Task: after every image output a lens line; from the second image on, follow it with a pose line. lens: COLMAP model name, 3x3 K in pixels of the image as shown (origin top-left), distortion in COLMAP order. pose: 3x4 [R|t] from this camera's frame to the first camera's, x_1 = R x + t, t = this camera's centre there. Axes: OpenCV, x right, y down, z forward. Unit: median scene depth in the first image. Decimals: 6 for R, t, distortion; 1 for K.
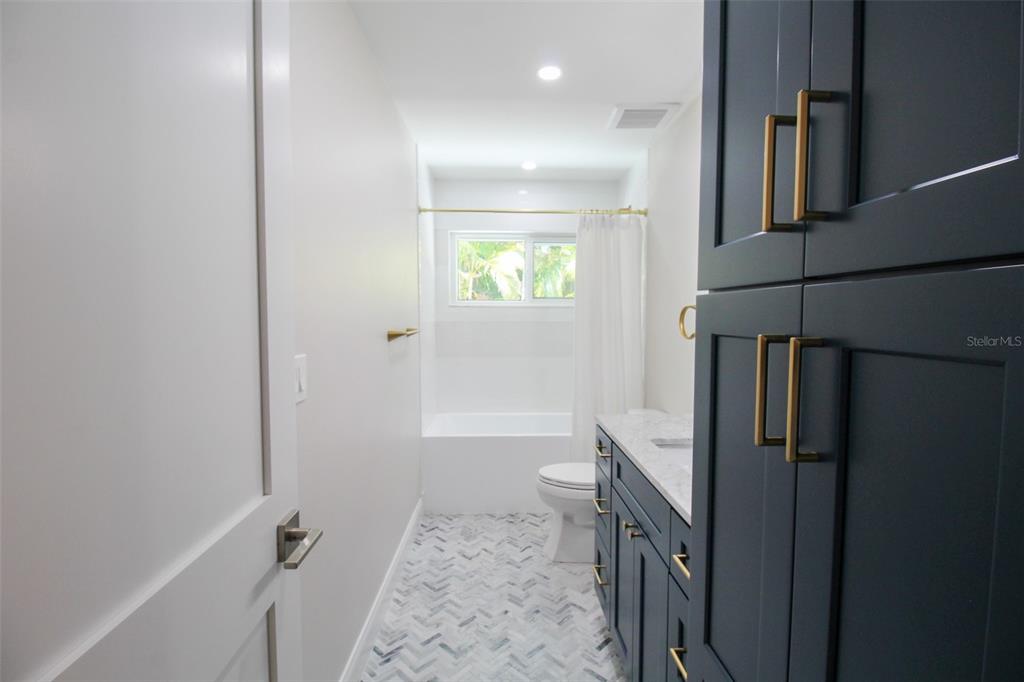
lens RADIAL K [[484.7, 0, 514.4], [0, 484.7, 340.1], [0, 0, 1]] dist [-0.022597, -0.000590]
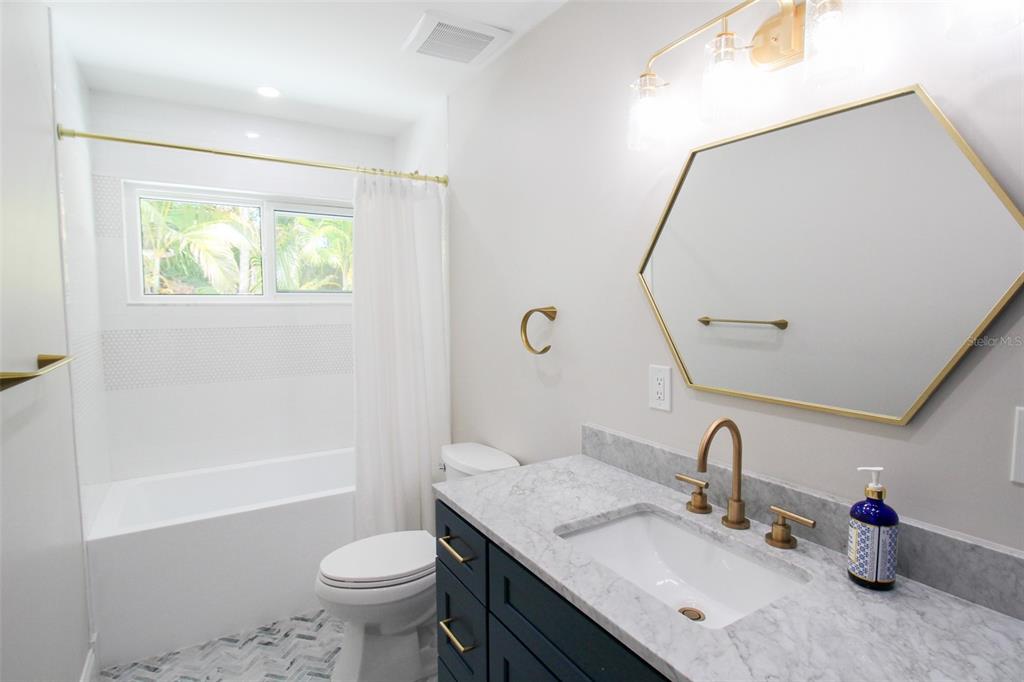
lens RADIAL K [[516.0, 0, 515.3], [0, 516.0, 338.3], [0, 0, 1]] dist [-0.014333, -0.008108]
pose [[0.861593, -0.038149, 0.506164, -0.048566], [0.029861, 0.999254, 0.024482, -0.033586], [-0.506721, -0.005979, 0.862090, 0.241152]]
